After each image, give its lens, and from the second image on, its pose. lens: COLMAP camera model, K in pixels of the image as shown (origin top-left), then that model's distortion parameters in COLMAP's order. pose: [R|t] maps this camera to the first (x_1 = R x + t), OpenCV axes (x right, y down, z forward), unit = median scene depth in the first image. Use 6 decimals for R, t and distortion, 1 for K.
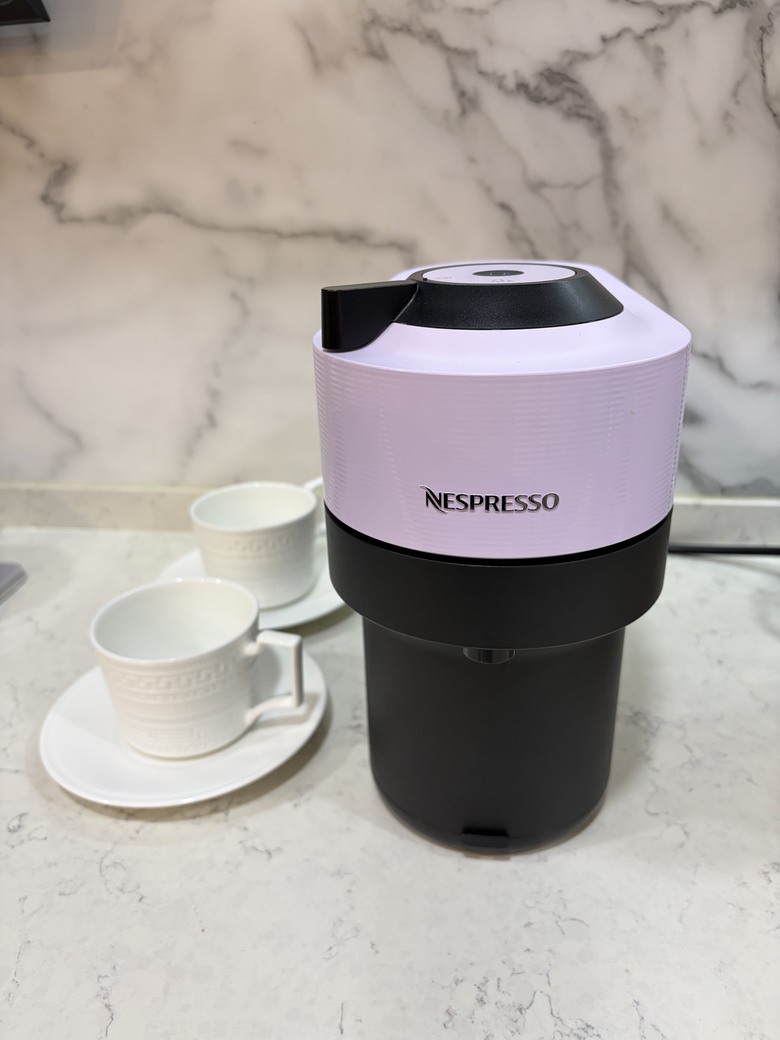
lens RADIAL K [[798.4, 0, 387.1], [0, 798.4, 526.1], [0, 0, 1]] dist [0.005906, -0.006260]
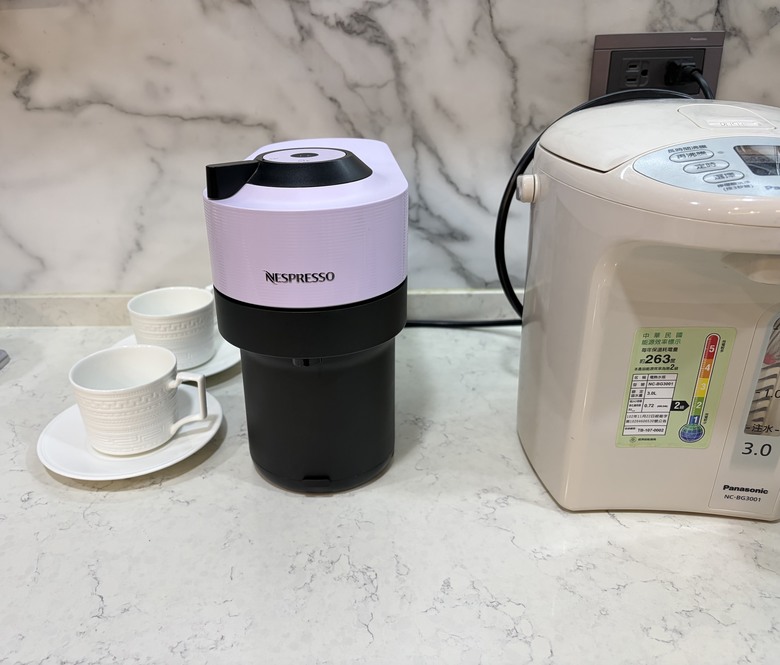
lens RADIAL K [[662.9, 0, 333.9], [0, 662.9, 328.9], [0, 0, 1]] dist [0.013036, 0.001683]
pose [[0.996394, -0.032851, 0.078235, 0.048583], [0.033859, 0.999359, -0.011586, 0.066101], [-0.077804, 0.014193, 0.996868, -0.336953]]
